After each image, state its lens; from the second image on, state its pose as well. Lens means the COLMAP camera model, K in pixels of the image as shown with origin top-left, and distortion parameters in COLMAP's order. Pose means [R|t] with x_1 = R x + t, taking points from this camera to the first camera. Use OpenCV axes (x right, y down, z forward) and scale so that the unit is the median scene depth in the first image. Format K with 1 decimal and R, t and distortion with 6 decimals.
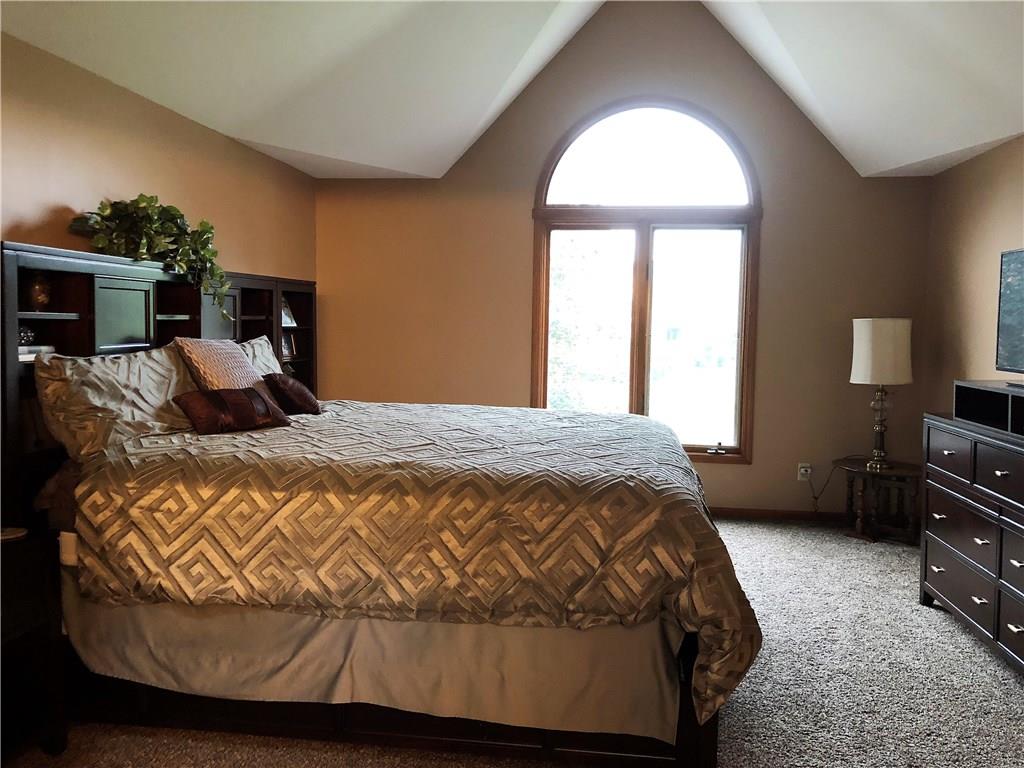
lens RADIAL K [[853.1, 0, 516.2], [0, 853.1, 383.8], [0, 0, 1]] dist [0.052018, -0.078365]
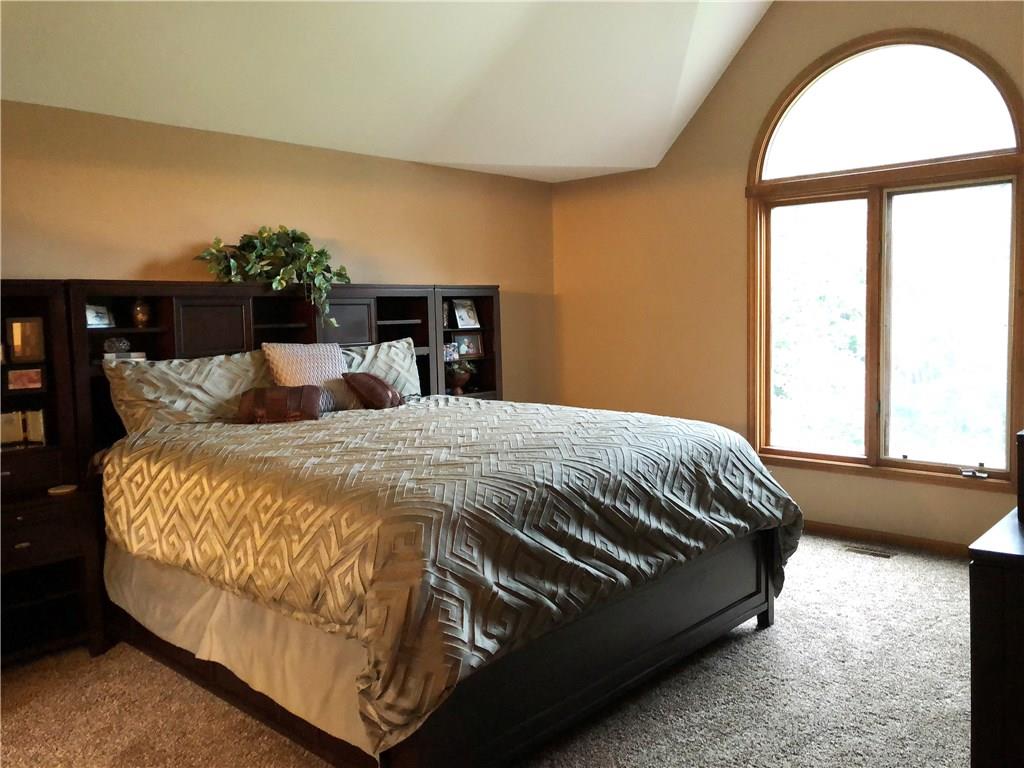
lens RADIAL K [[853.1, 0, 515.3], [0, 853.1, 381.3], [0, 0, 1]] dist [0.052018, -0.078365]
pose [[0.810146, 0.014362, -0.586053, 0.605823], [-0.009357, 0.999889, 0.011569, -0.017178], [0.586154, -0.003888, 0.810190, 0.224557]]
